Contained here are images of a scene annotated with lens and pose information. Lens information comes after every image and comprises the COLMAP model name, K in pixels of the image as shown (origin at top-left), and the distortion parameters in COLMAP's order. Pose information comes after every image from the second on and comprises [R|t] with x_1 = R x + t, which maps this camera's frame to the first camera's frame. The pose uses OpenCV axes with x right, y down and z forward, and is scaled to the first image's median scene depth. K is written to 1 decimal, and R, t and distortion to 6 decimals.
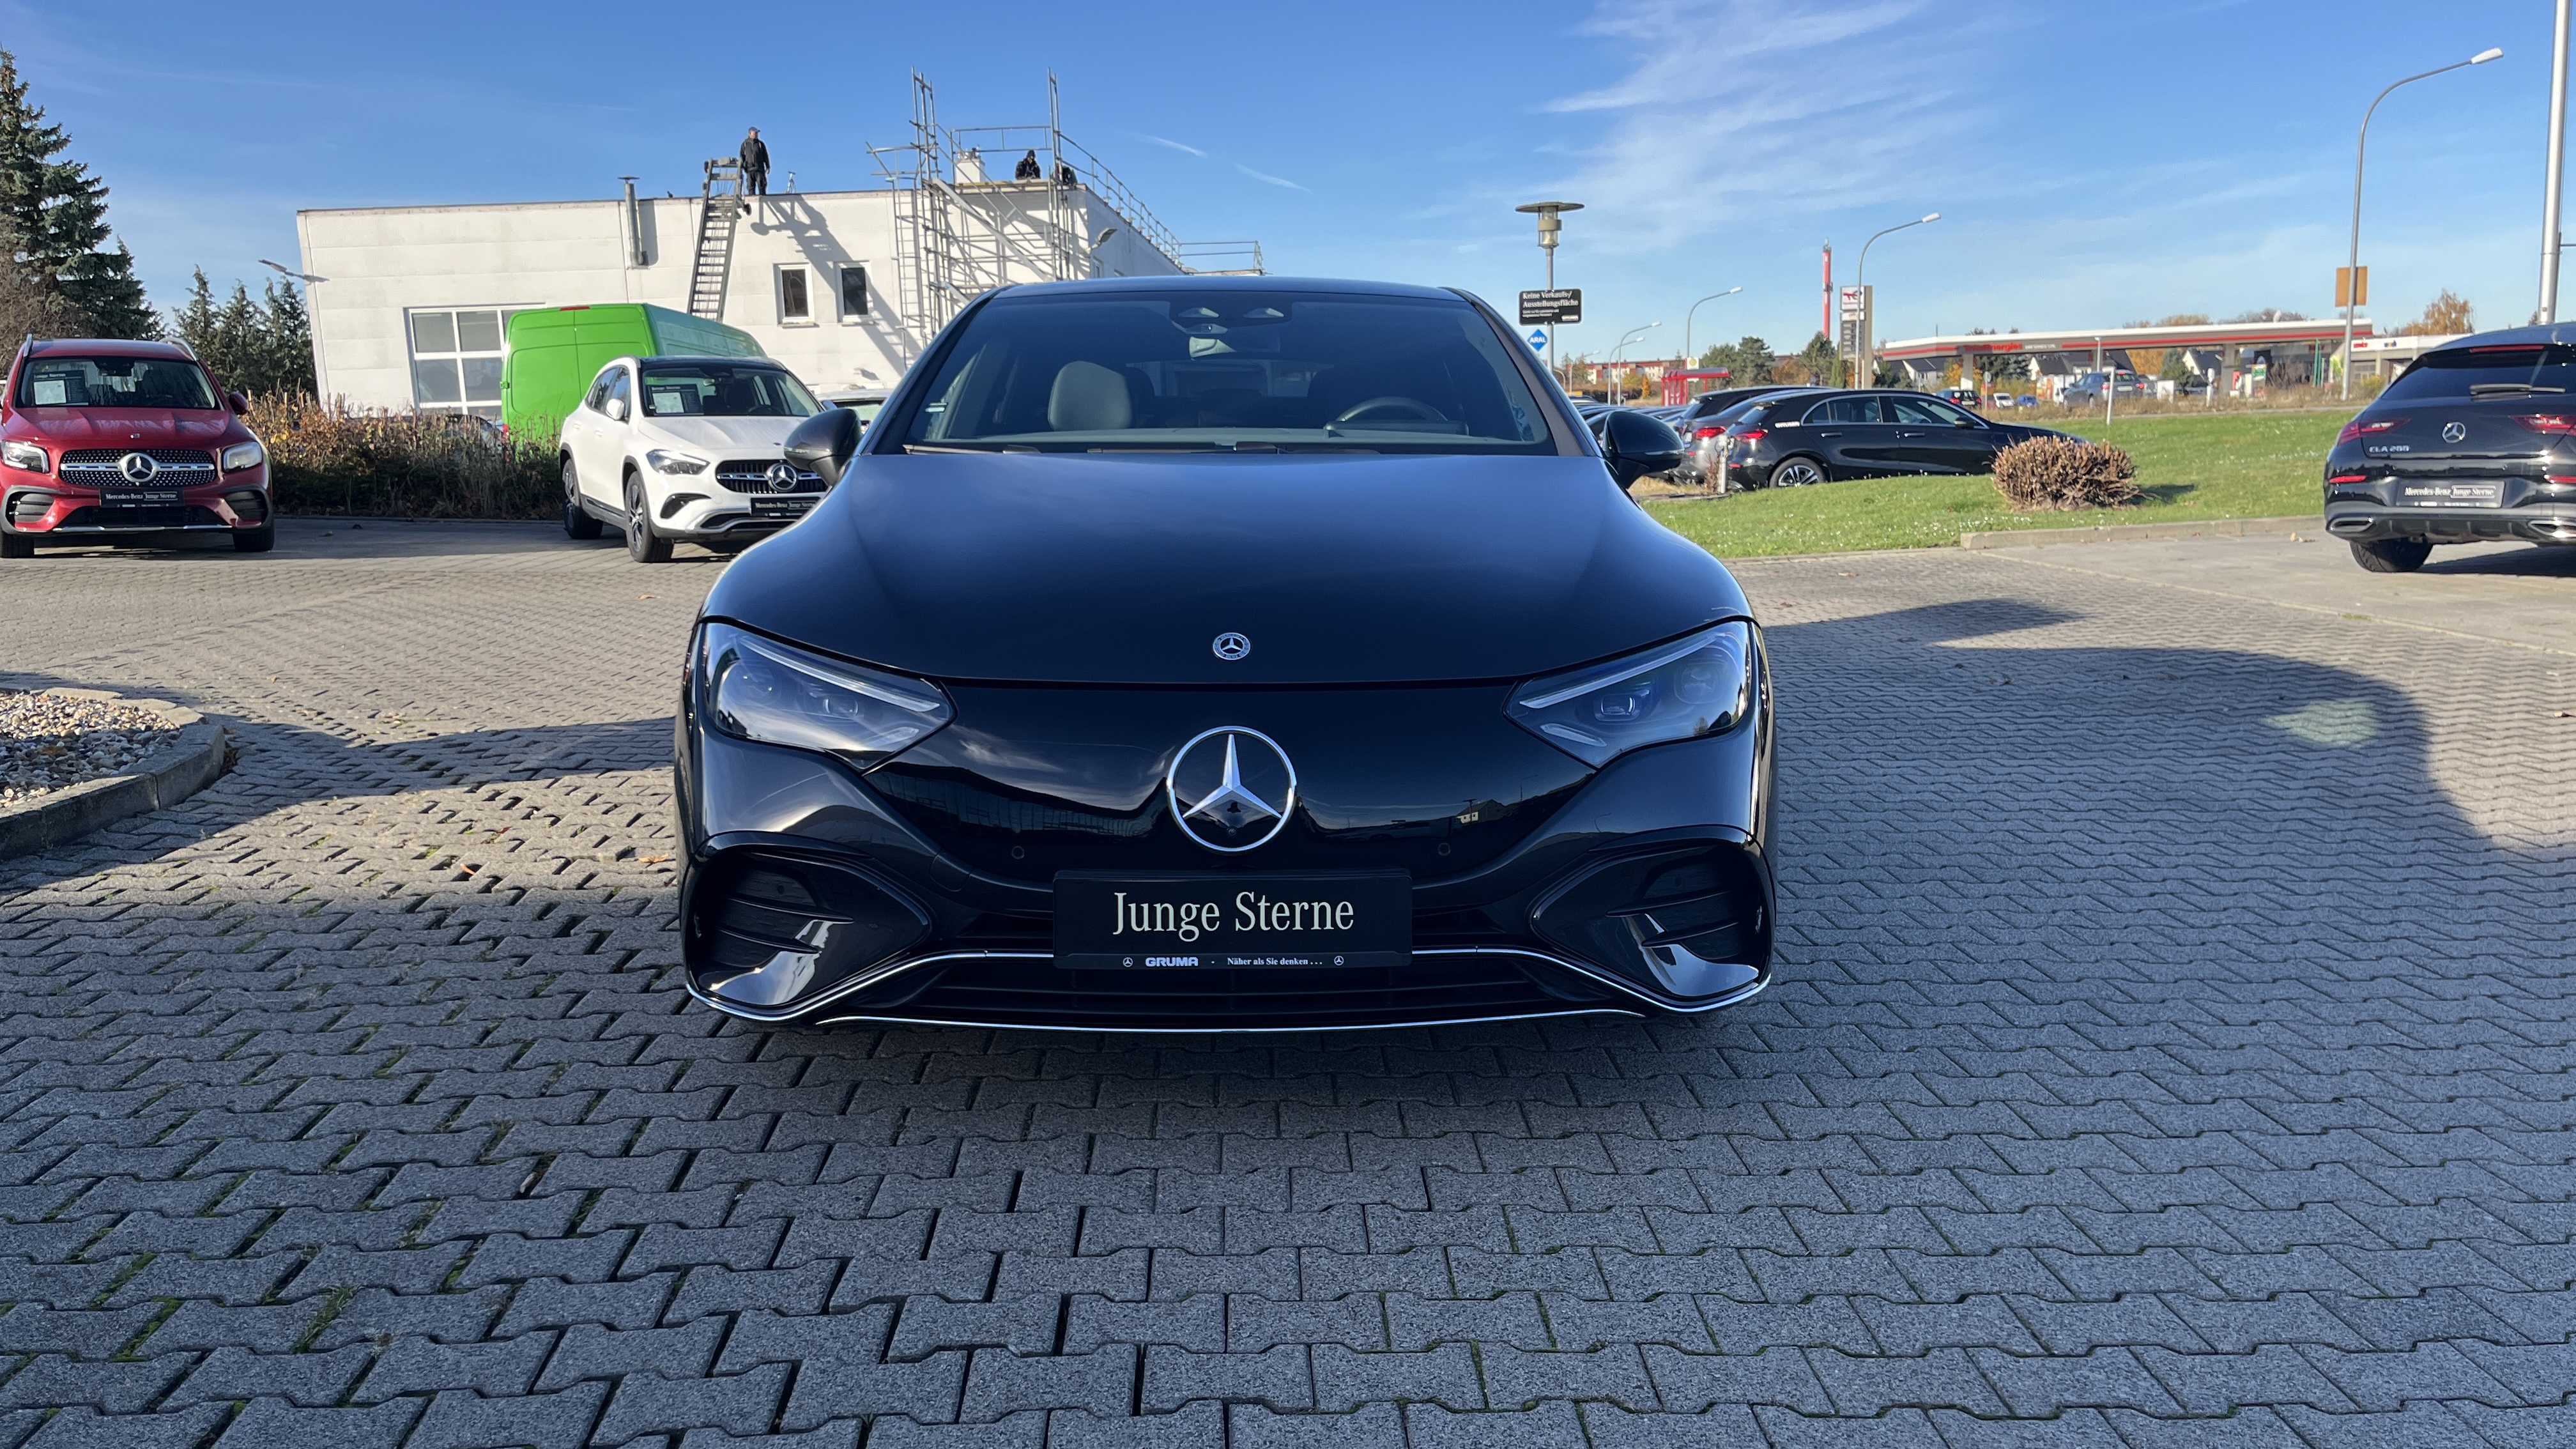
lens RADIAL K [[1944.2, 0, 1292.2], [0, 1944.2, 727.4], [0, 0, 1]] dist [0.042717, -0.038770]
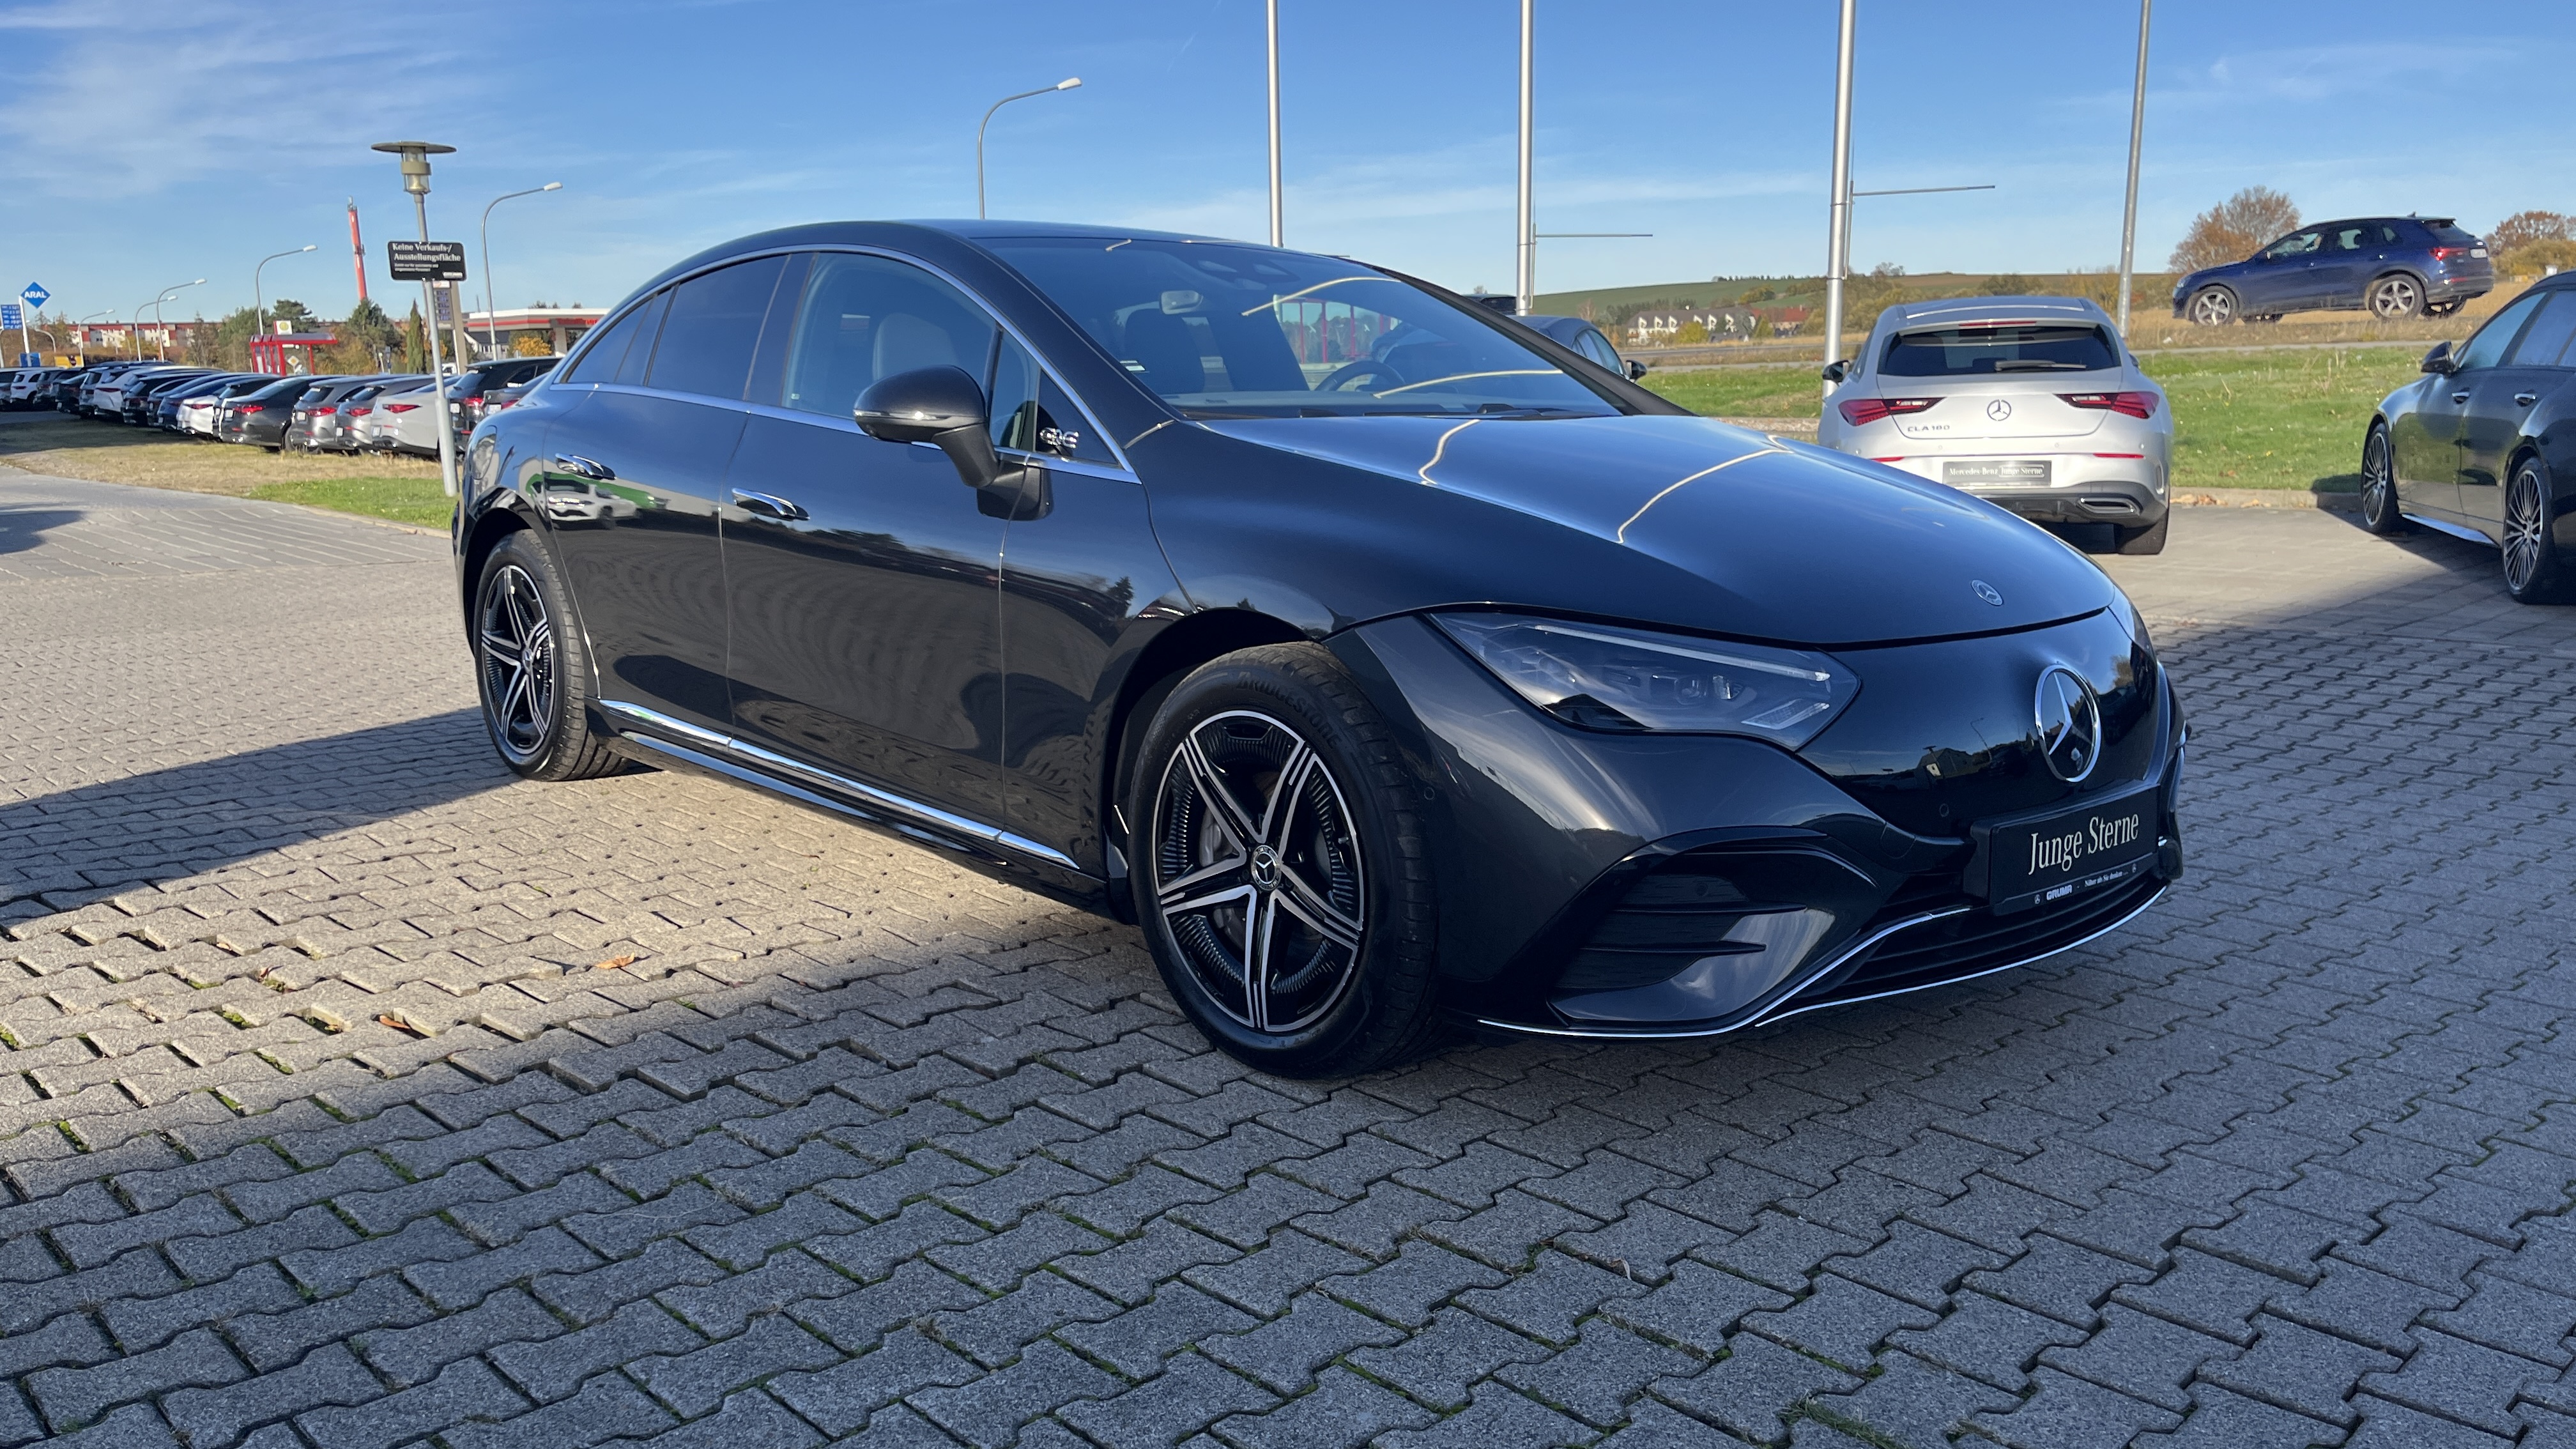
lens RADIAL K [[1944.2, 0, 1276.1], [0, 1944.2, 748.7], [0, 0, 1]] dist [0.042717, -0.038770]
pose [[0.769886, -0.110772, 0.628494, -0.825374], [0.096313, 0.993708, 0.057161, -0.046007], [-0.630872, 0.016525, 0.775711, 0.350010]]
